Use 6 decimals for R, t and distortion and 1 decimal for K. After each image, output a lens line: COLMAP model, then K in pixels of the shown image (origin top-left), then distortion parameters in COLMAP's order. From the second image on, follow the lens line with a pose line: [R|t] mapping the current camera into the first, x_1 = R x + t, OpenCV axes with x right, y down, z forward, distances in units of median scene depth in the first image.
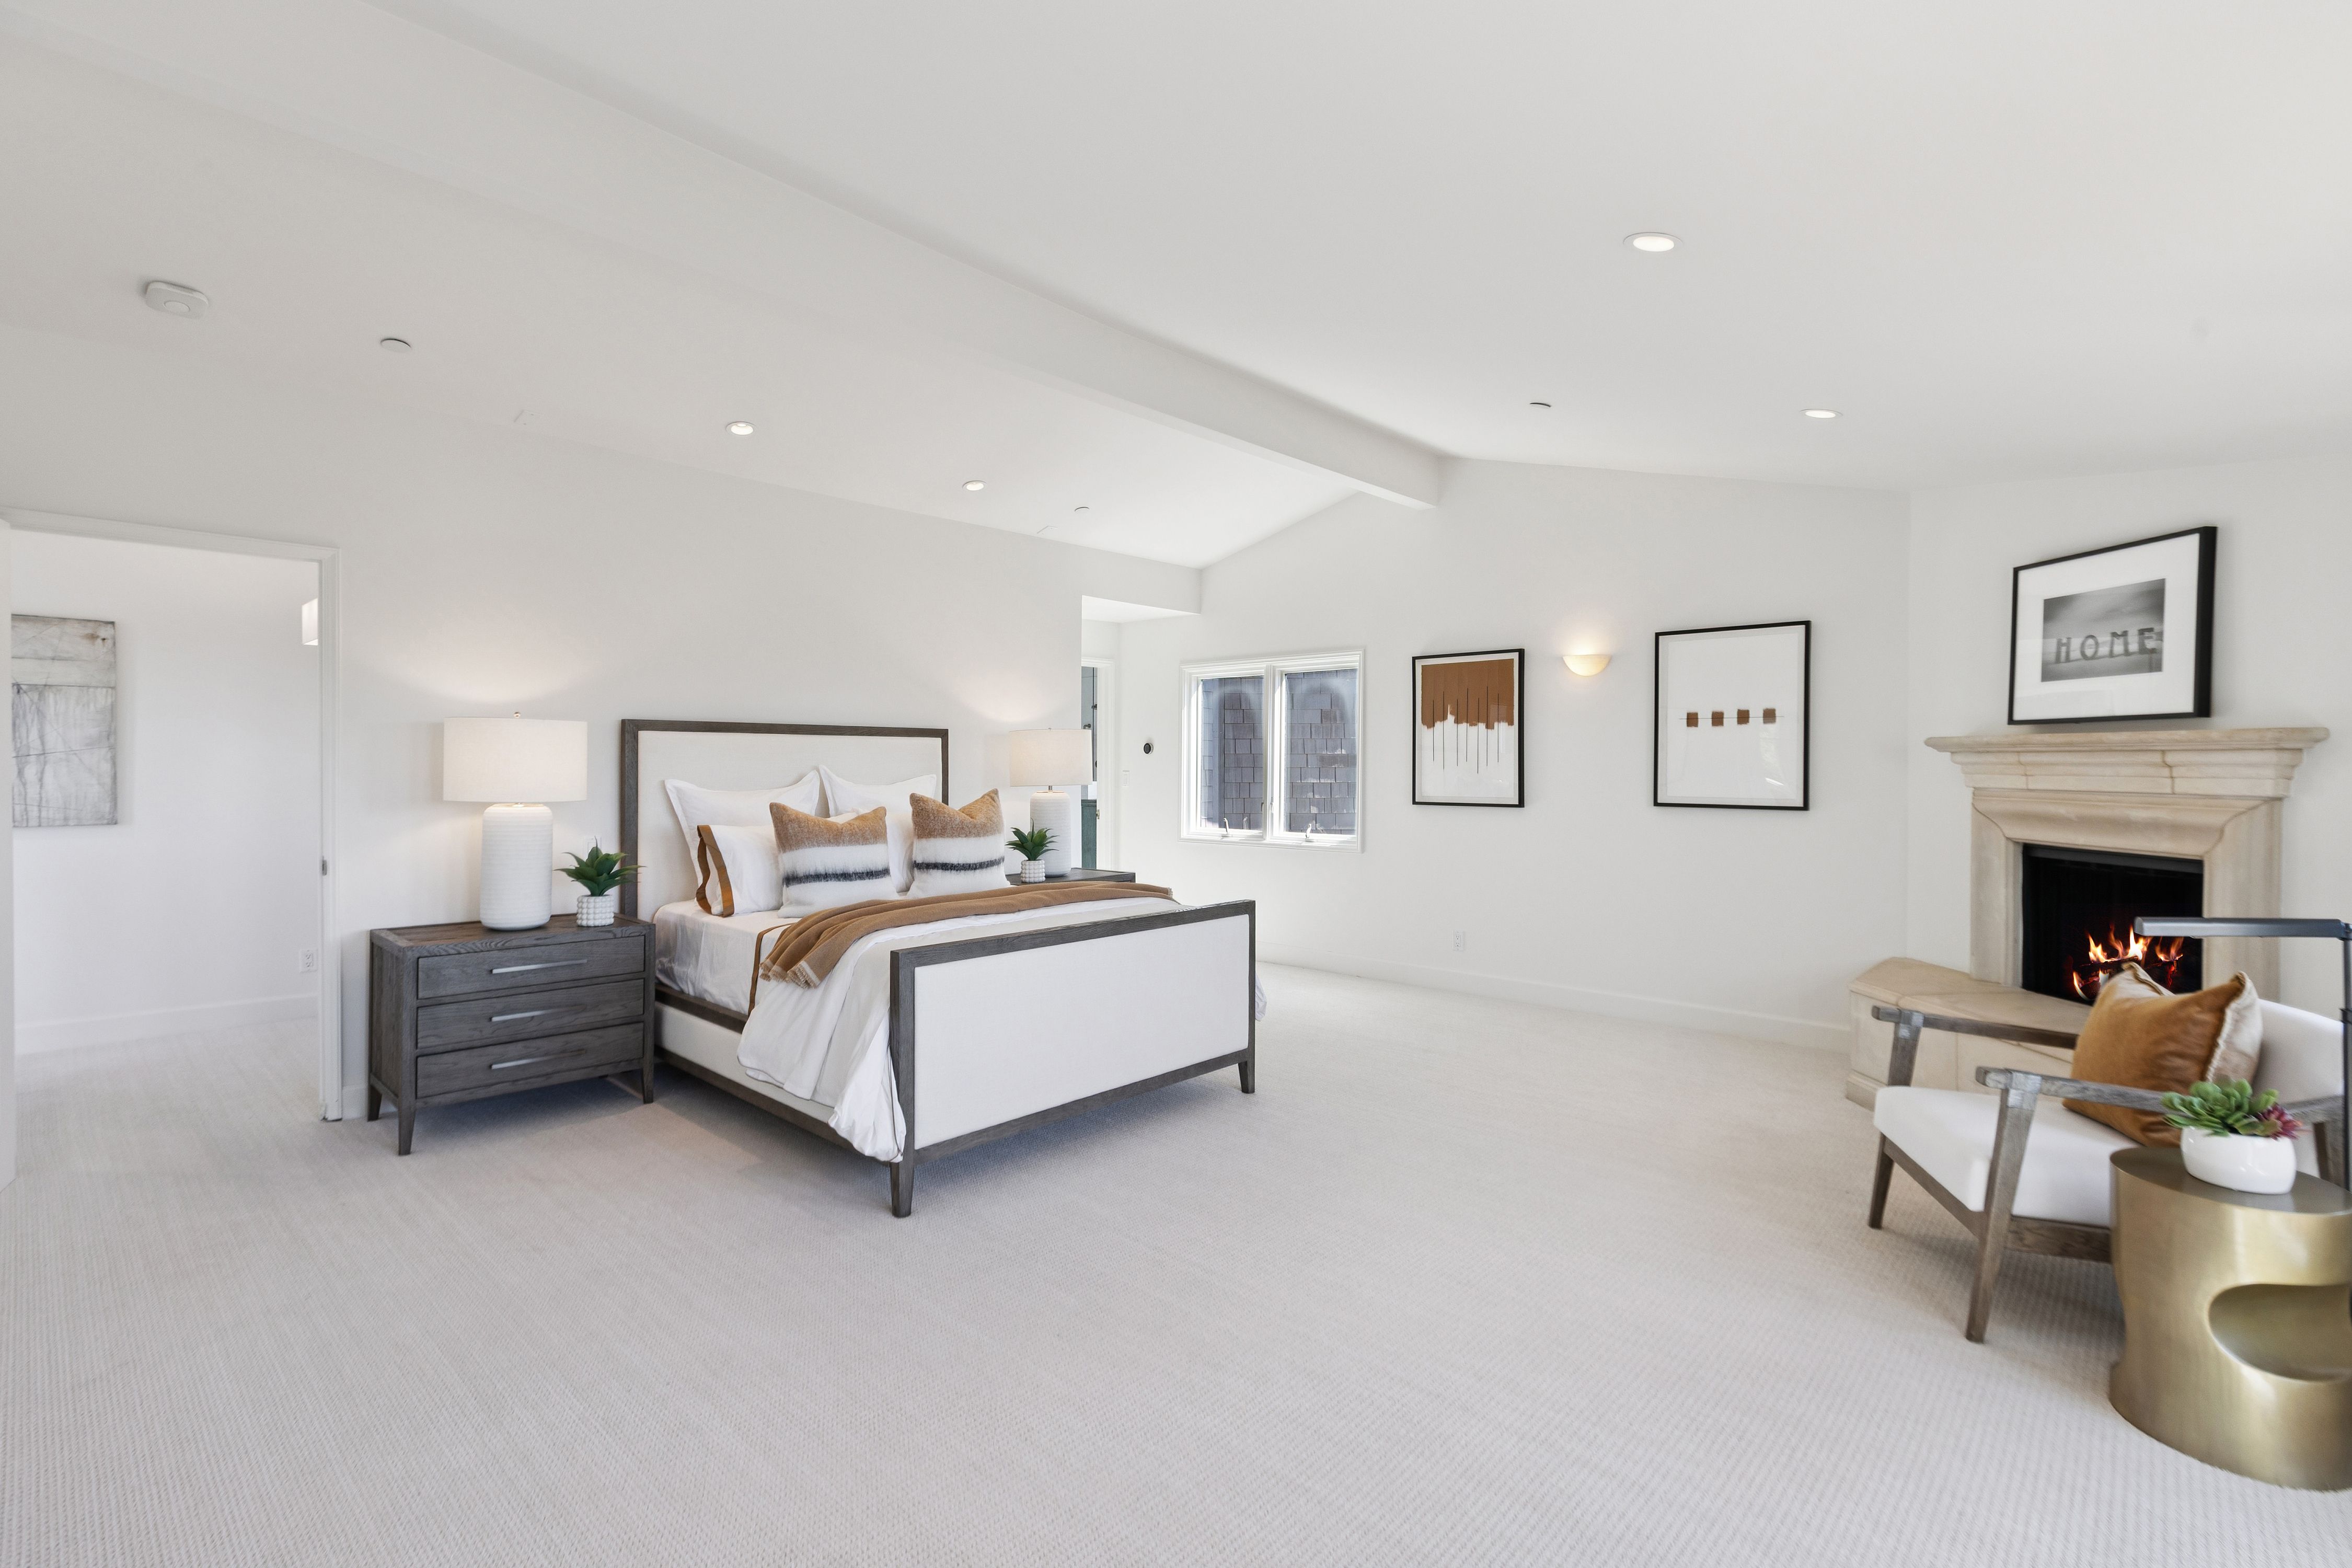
lens RADIAL K [[1063.2, 0, 1176.9], [0, 1063.2, 774.7], [0, 0, 1]] dist [0.000069, 0.000014]
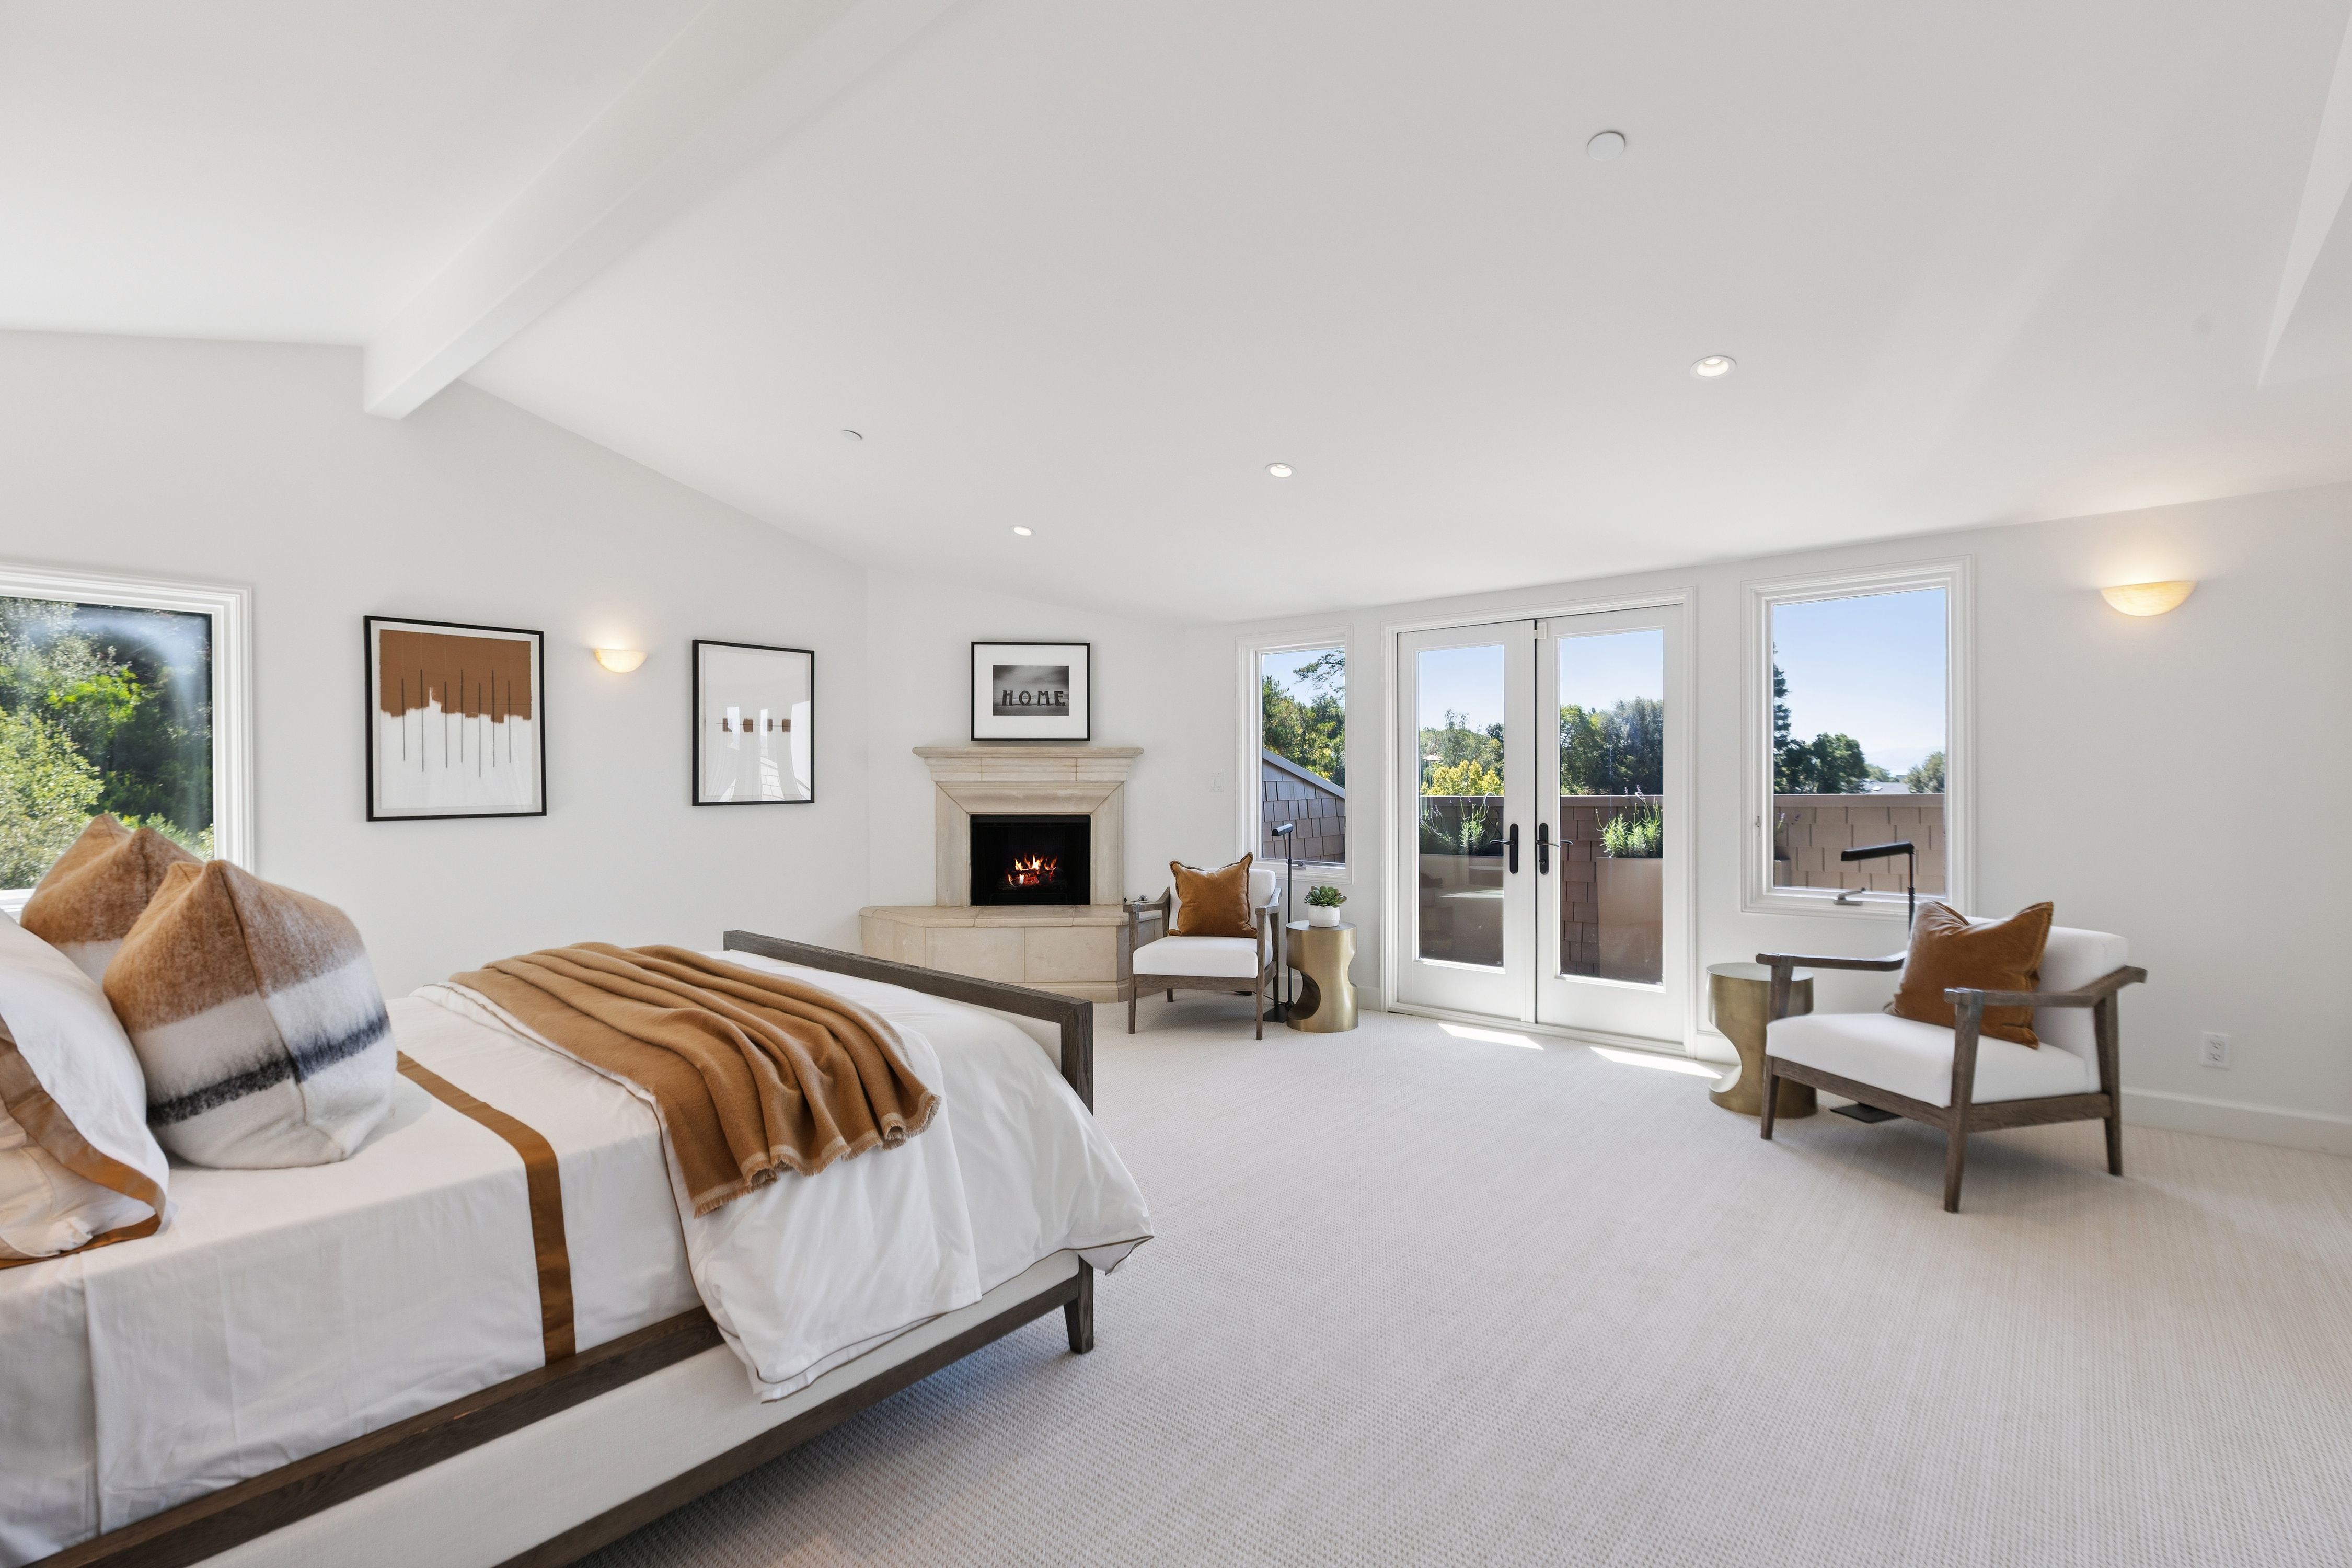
lens RADIAL K [[1063.2, 0, 1176.6], [0, 1063.2, 783.5], [0, 0, 1]] dist [0.000069, 0.000014]
pose [[-0.035317, -0.004480, 0.999366, -0.666920], [0.017978, 0.999825, 0.005118, 0.011423], [-0.999214, 0.018148, -0.035231, 0.620136]]
